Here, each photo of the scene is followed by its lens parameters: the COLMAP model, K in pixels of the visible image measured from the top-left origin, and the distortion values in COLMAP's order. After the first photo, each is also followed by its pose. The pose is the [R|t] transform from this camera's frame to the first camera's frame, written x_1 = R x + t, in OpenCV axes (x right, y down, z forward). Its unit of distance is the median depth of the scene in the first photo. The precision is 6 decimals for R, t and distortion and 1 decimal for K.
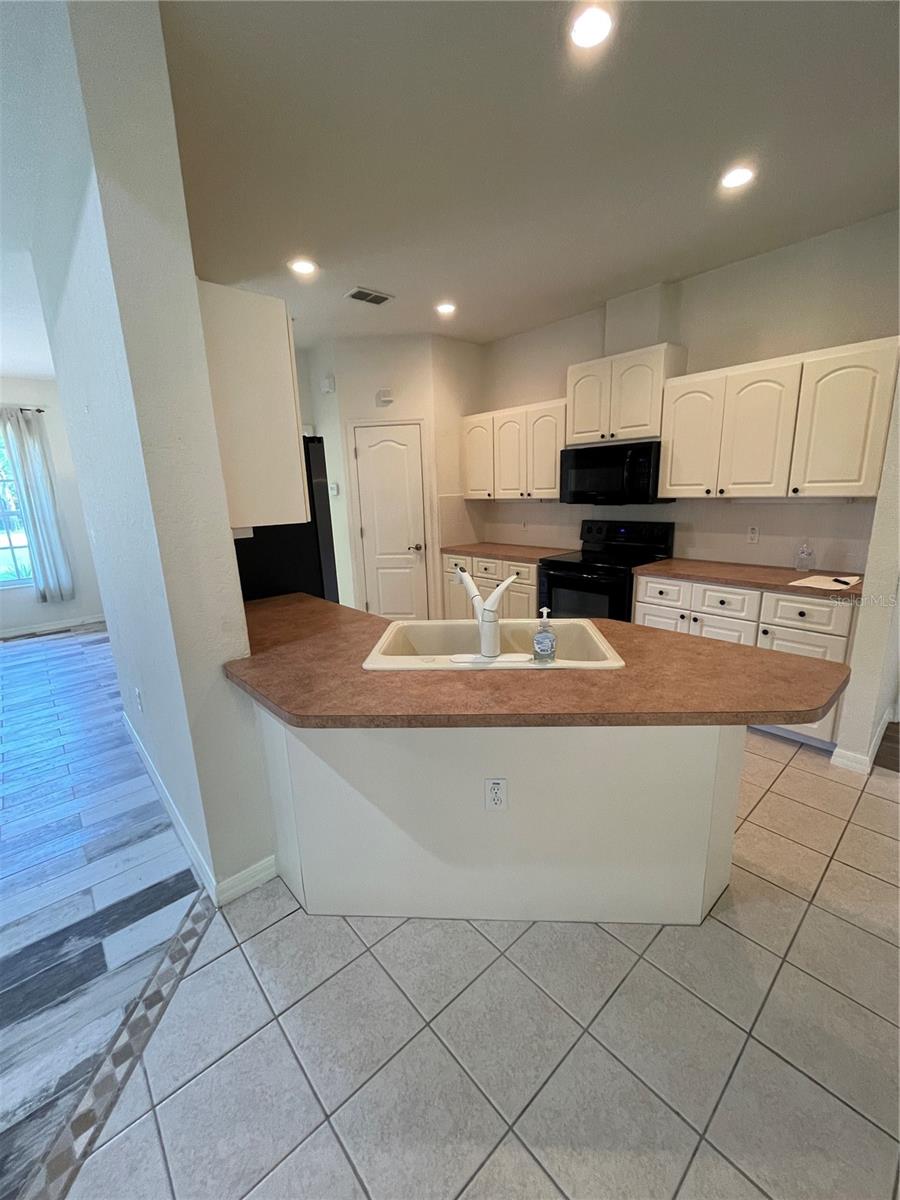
lens RADIAL K [[481.6, 0, 456.2], [0, 481.6, 602.3], [0, 0, 1]] dist [-0.004630, 0.000039]
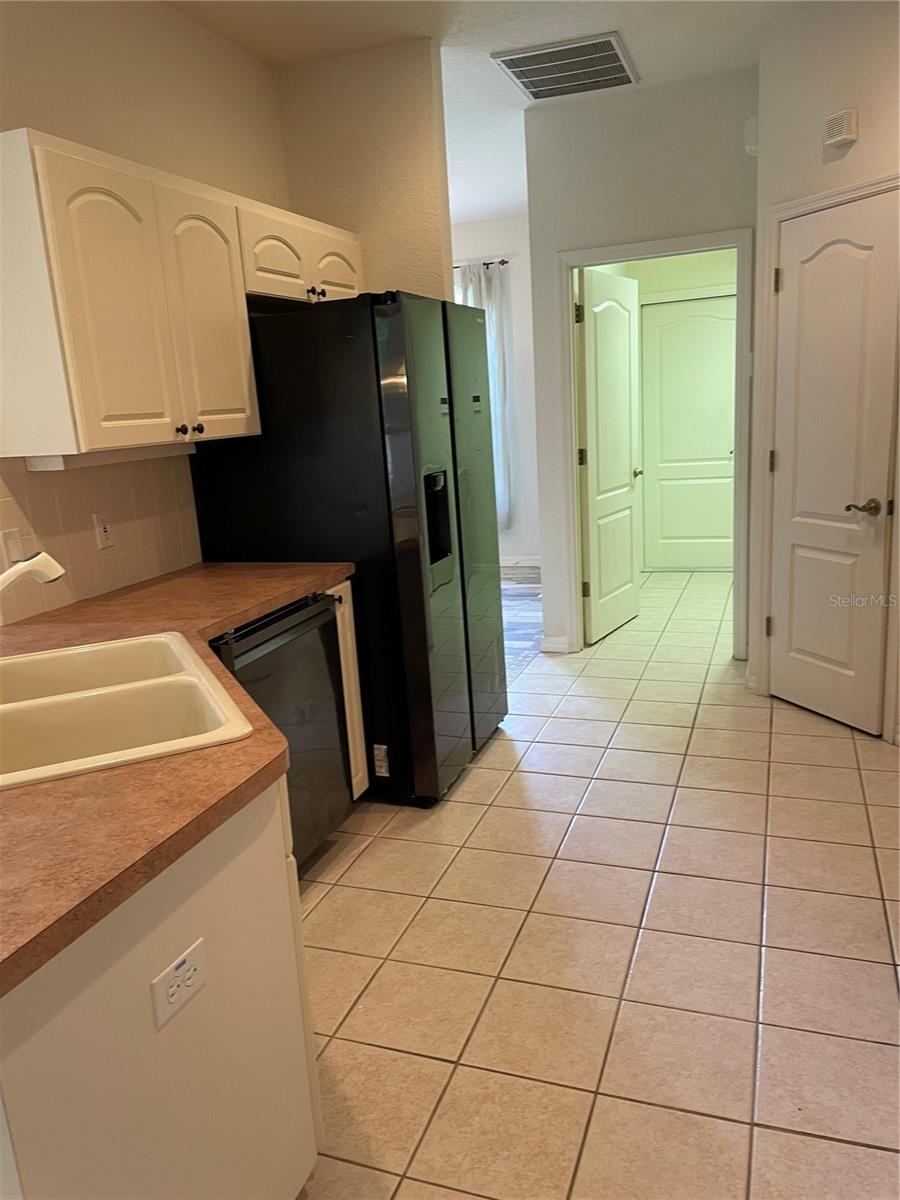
lens RADIAL K [[922.3, 0, 451.3], [0, 922.3, 599.8], [0, 0, 1]] dist [0.067896, -0.065156]
pose [[0.474838, 0.188525, -0.859644, 0.571122], [-0.152885, 0.979605, 0.130384, -0.114545], [0.866692, 0.069515, 0.493977, 0.430114]]
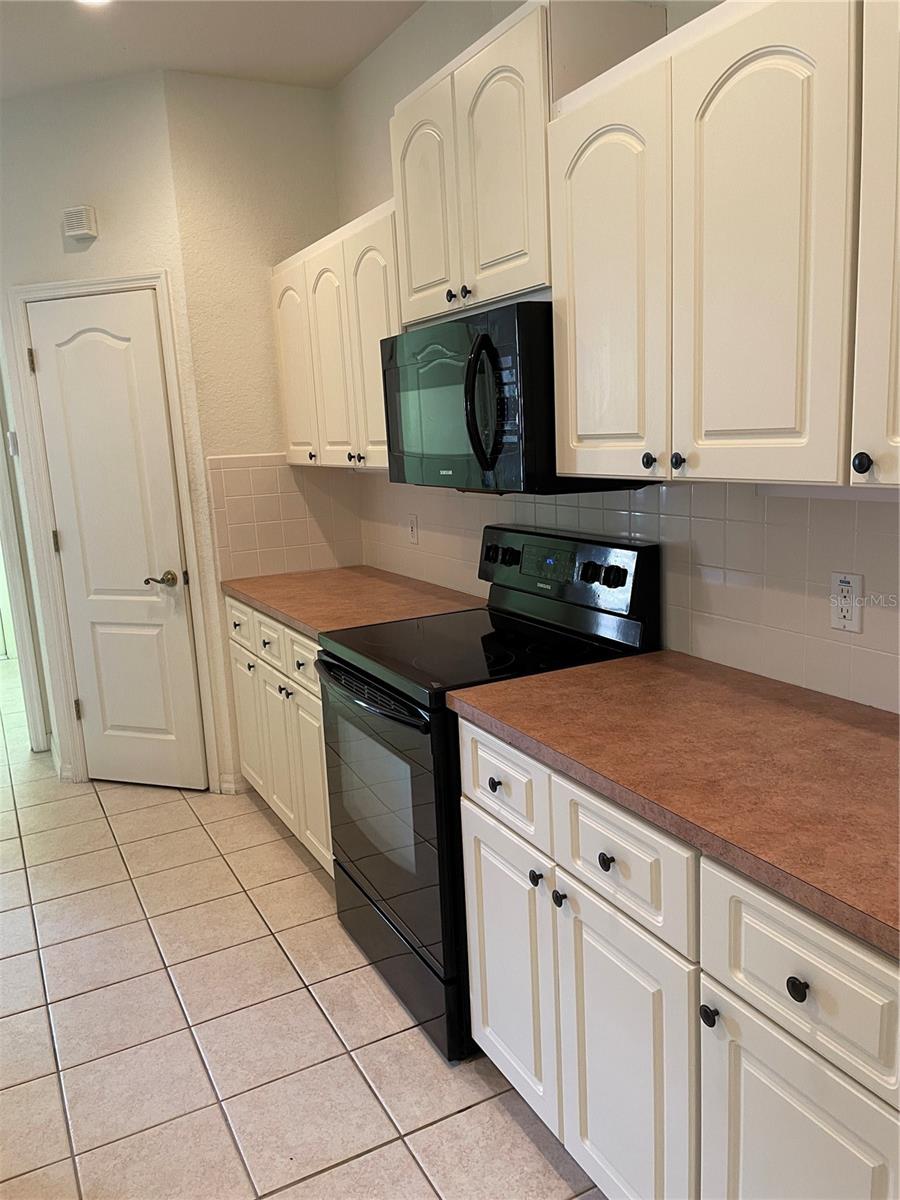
lens RADIAL K [[922.3, 0, 447.9], [0, 922.3, 600.0], [0, 0, 1]] dist [0.067896, -0.065156]
pose [[0.968233, 0.025211, -0.248774, 0.477495], [-0.033037, 0.999080, -0.027335, -0.107775], [0.247856, 0.034686, 0.968176, 0.361687]]
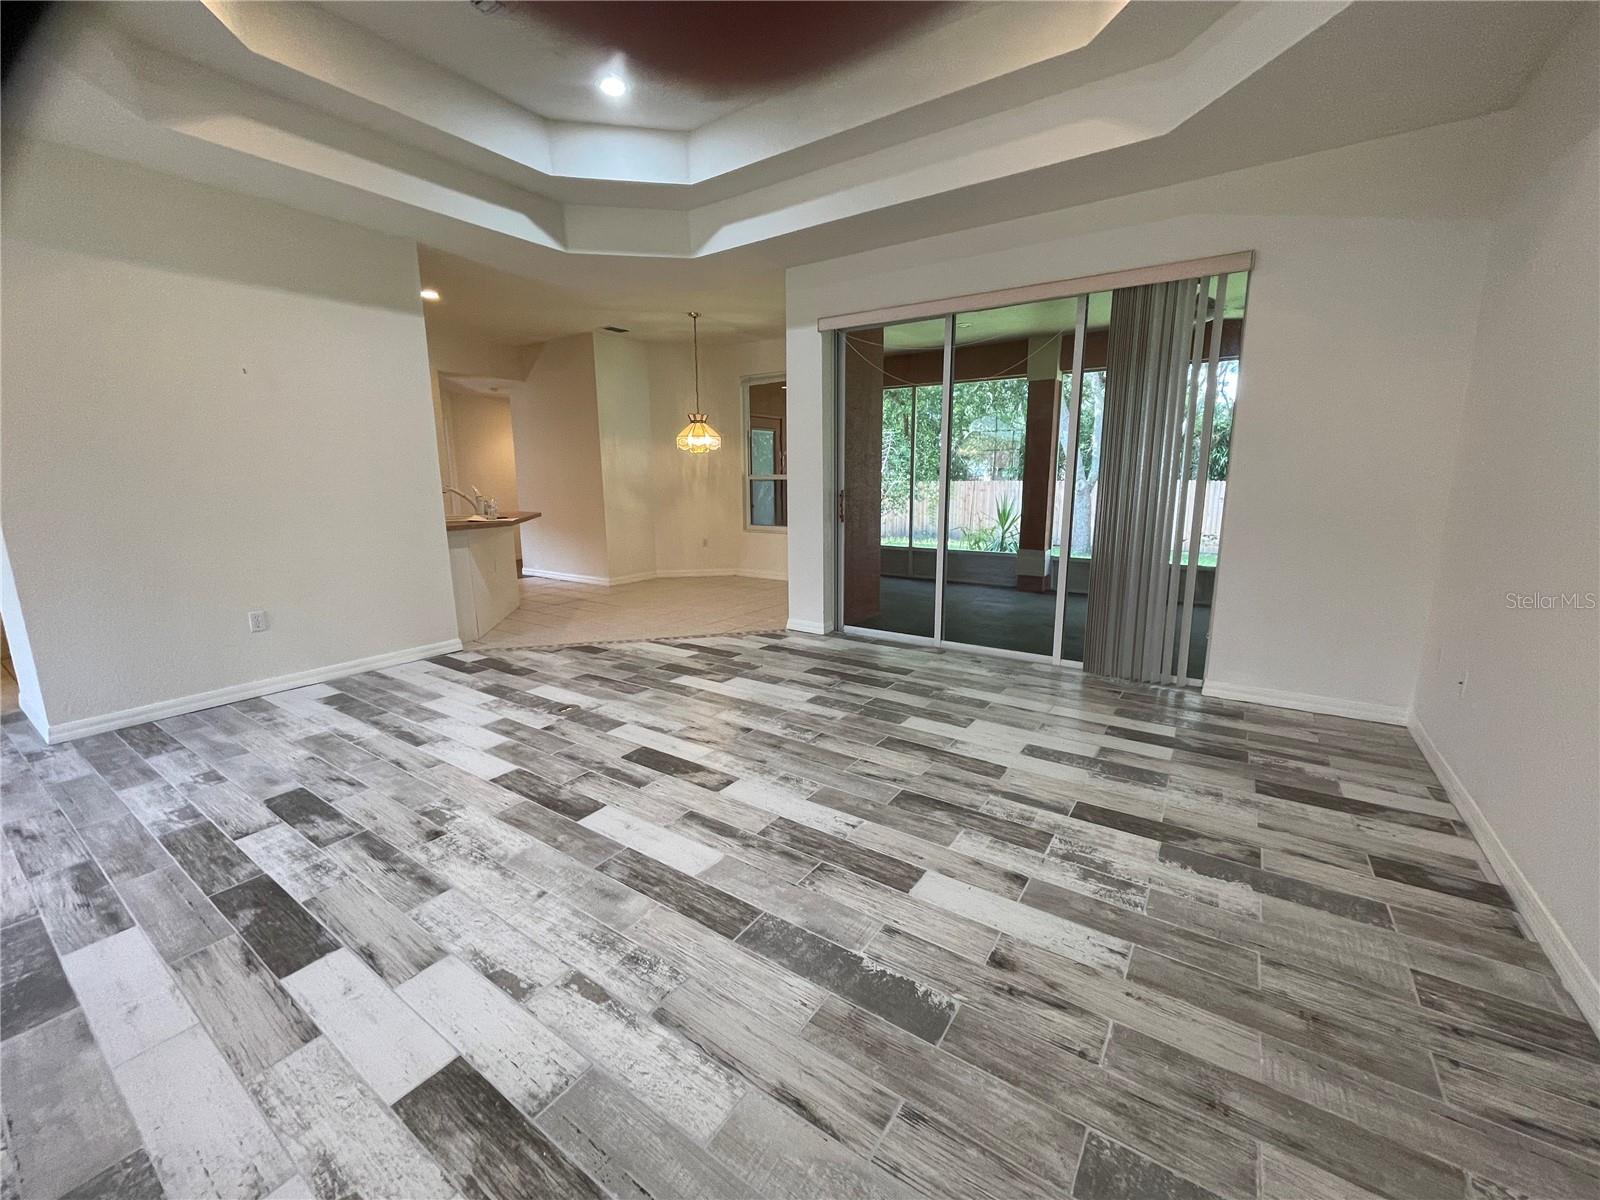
lens RADIAL K [[642.2, 0, 800.6], [0, 642.2, 600.6], [0, 0, 1]] dist [-0.004630, 0.000039]
pose [[-0.232730, -0.155178, 0.960082, -1.698517], [0.232732, 0.949619, 0.209903, 0.095922], [-0.944284, 0.272292, -0.184890, 0.043138]]
